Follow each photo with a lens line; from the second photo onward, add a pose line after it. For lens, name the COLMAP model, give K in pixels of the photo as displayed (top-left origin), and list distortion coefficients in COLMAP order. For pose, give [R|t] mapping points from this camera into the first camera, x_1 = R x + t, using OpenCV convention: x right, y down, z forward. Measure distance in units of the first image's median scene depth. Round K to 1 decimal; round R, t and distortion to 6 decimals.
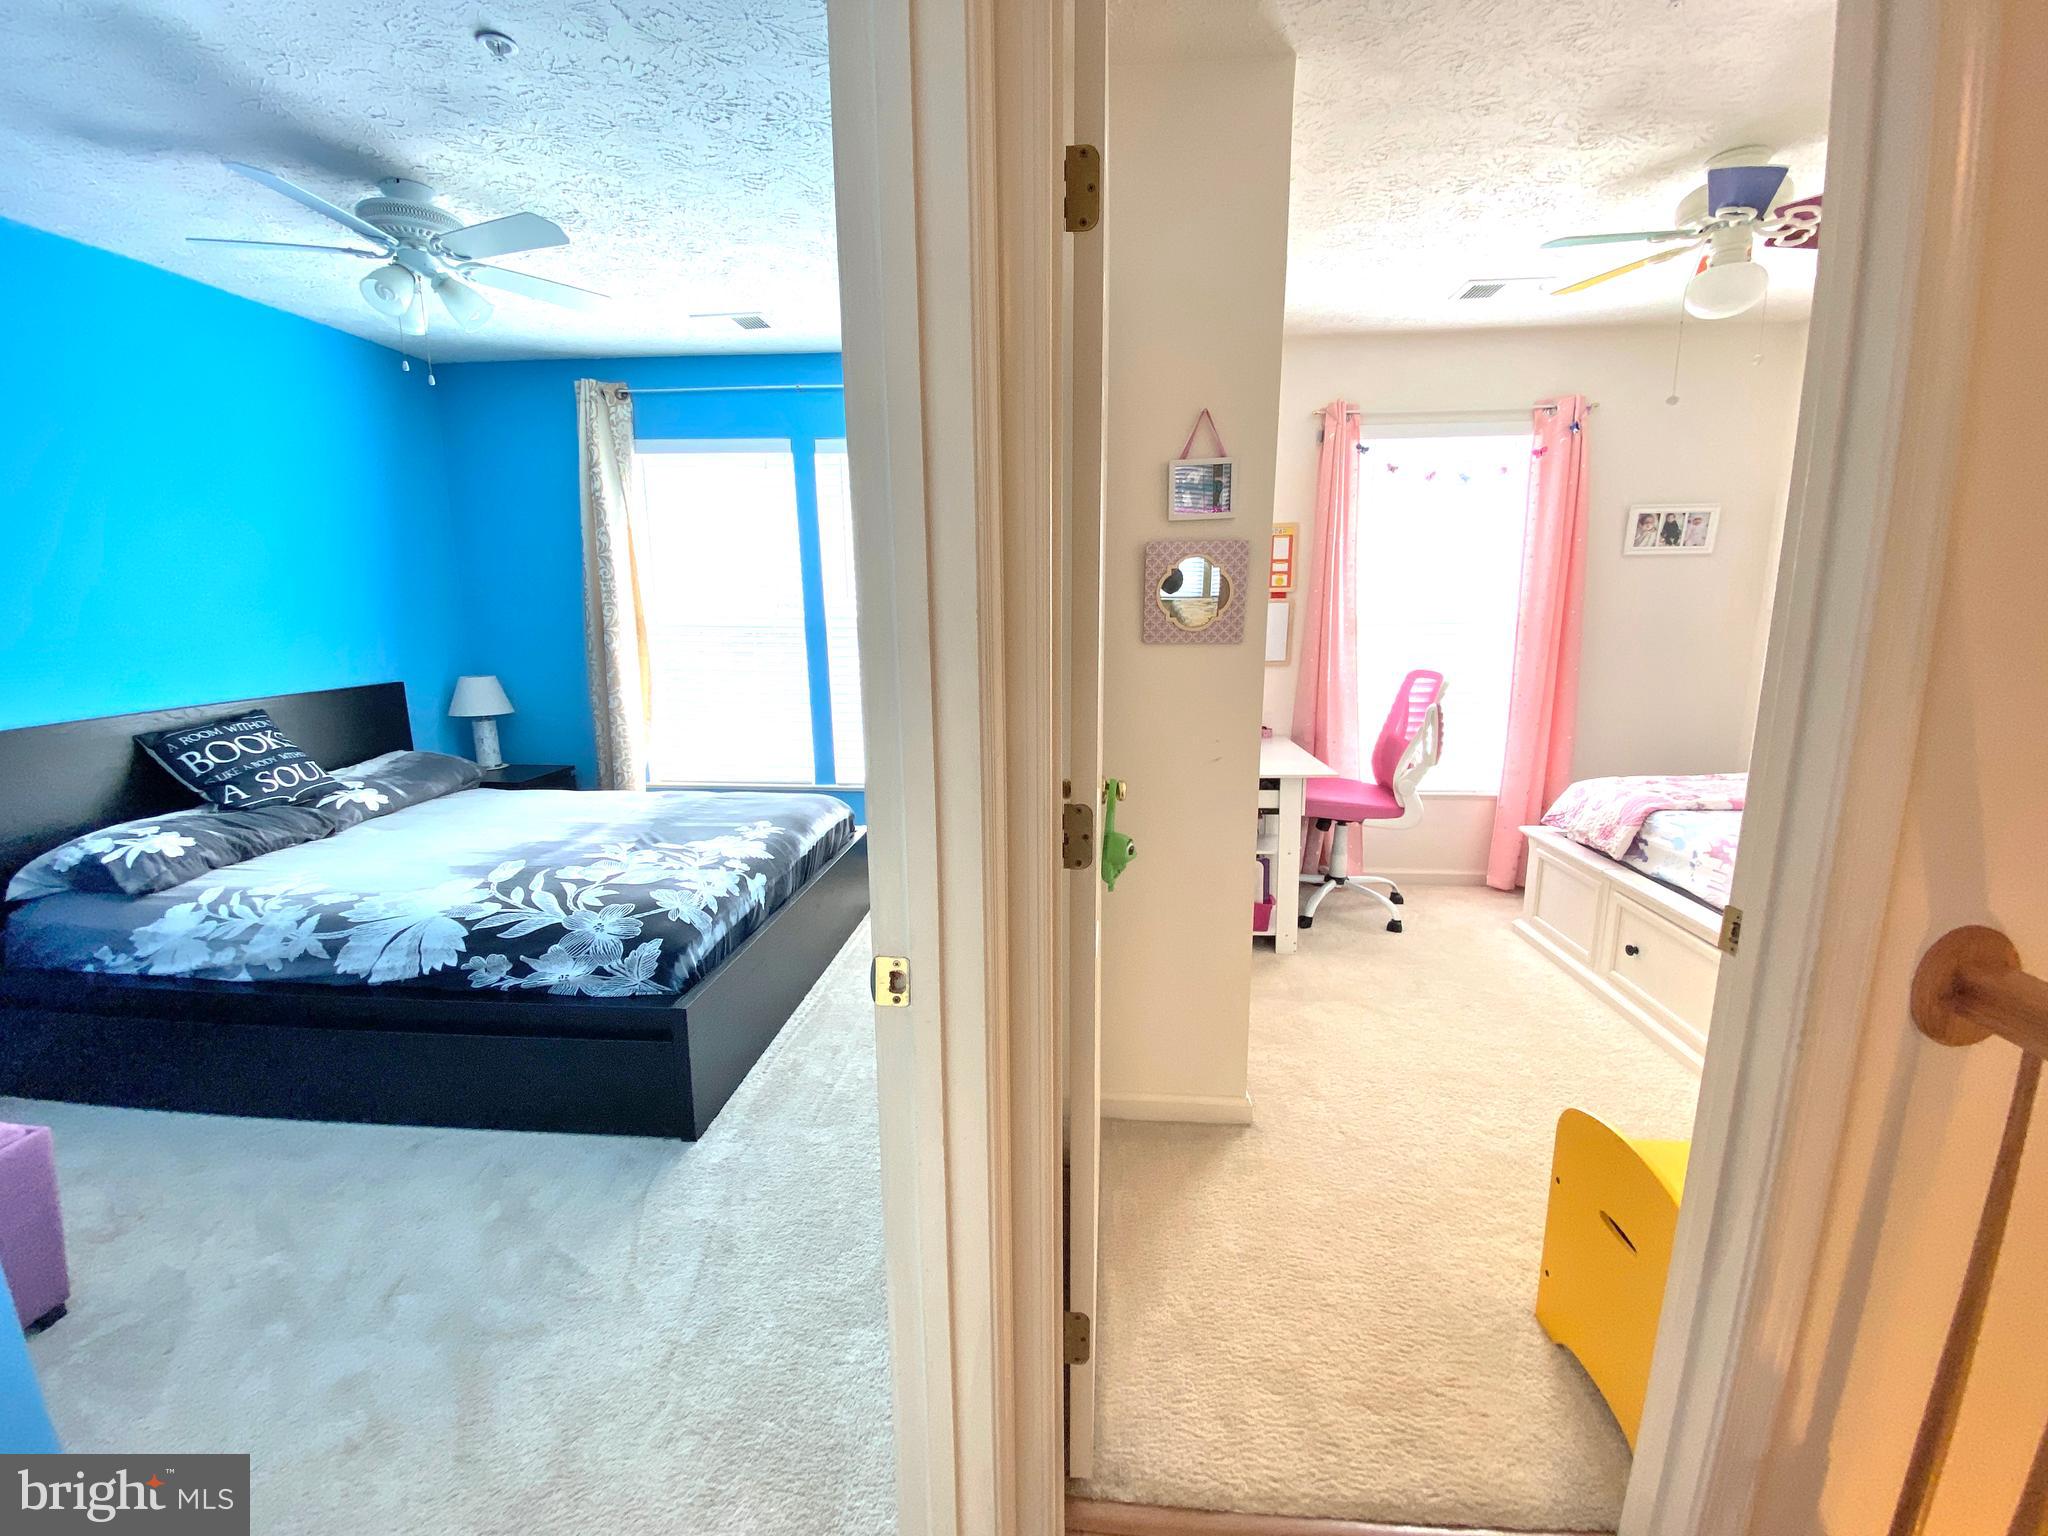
lens RADIAL K [[830.6, 0, 1036.6], [0, 830.6, 764.4], [0, 0, 1]] dist [0.003091, -0.012735]
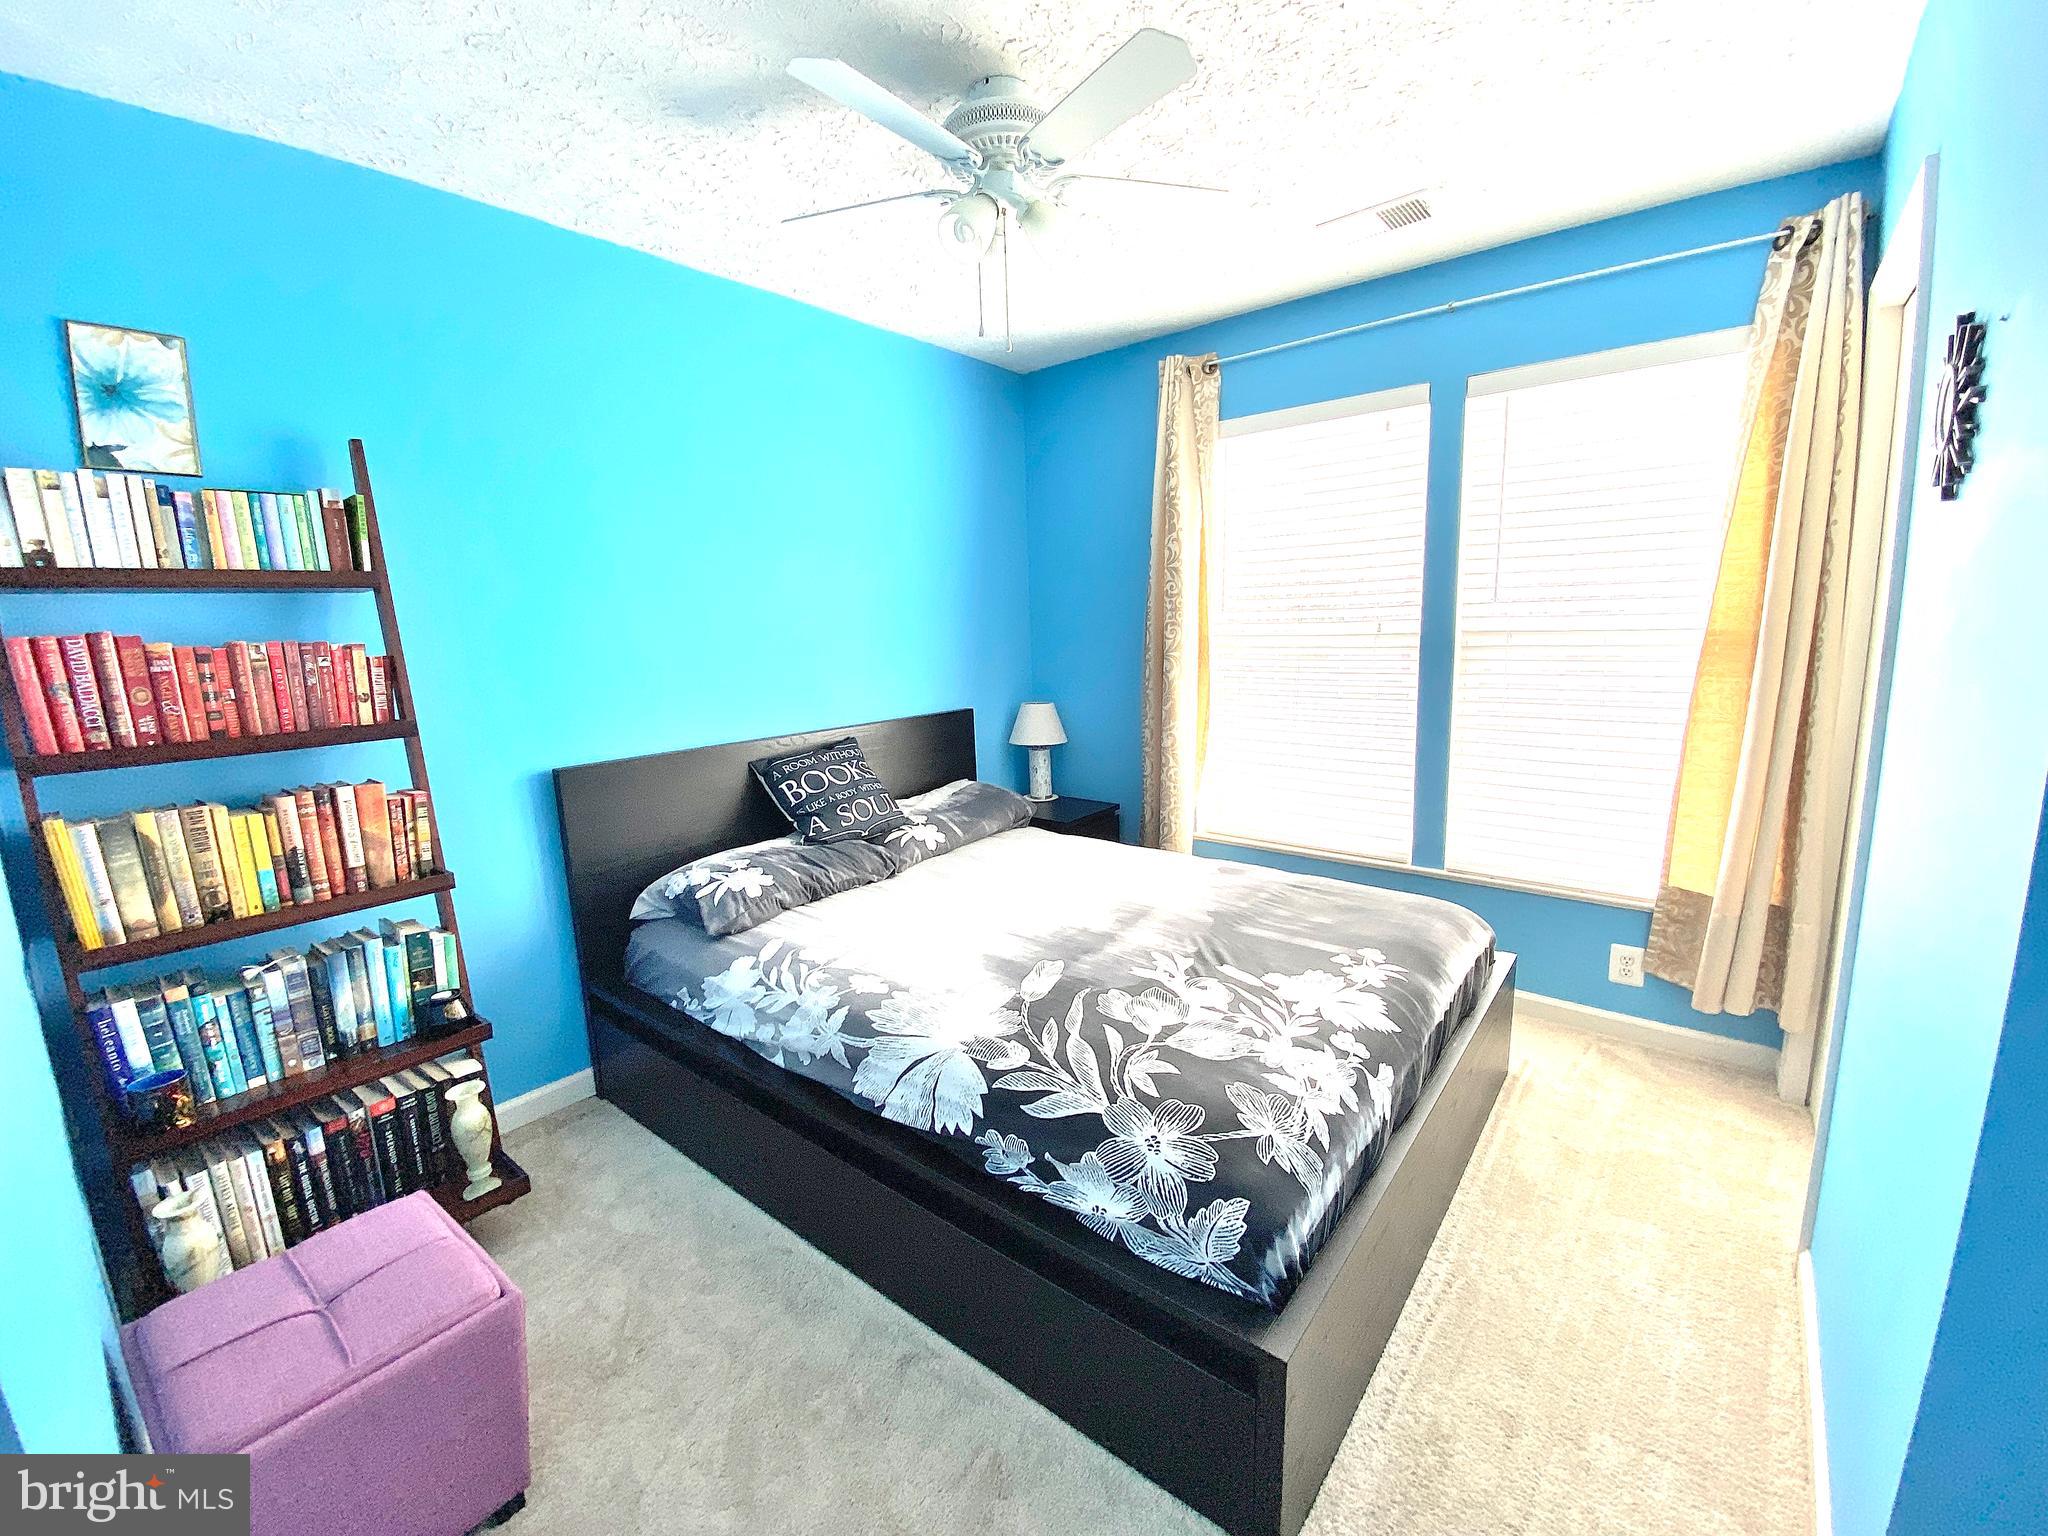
lens RADIAL K [[830.6, 0, 1037.9], [0, 830.6, 768.2], [0, 0, 1]] dist [0.003091, -0.012735]
pose [[0.826411, 0.074689, -0.558092, -0.193928], [-0.079178, 0.996730, 0.016145, -0.067336], [0.557472, 0.030846, 0.829622, 0.302121]]
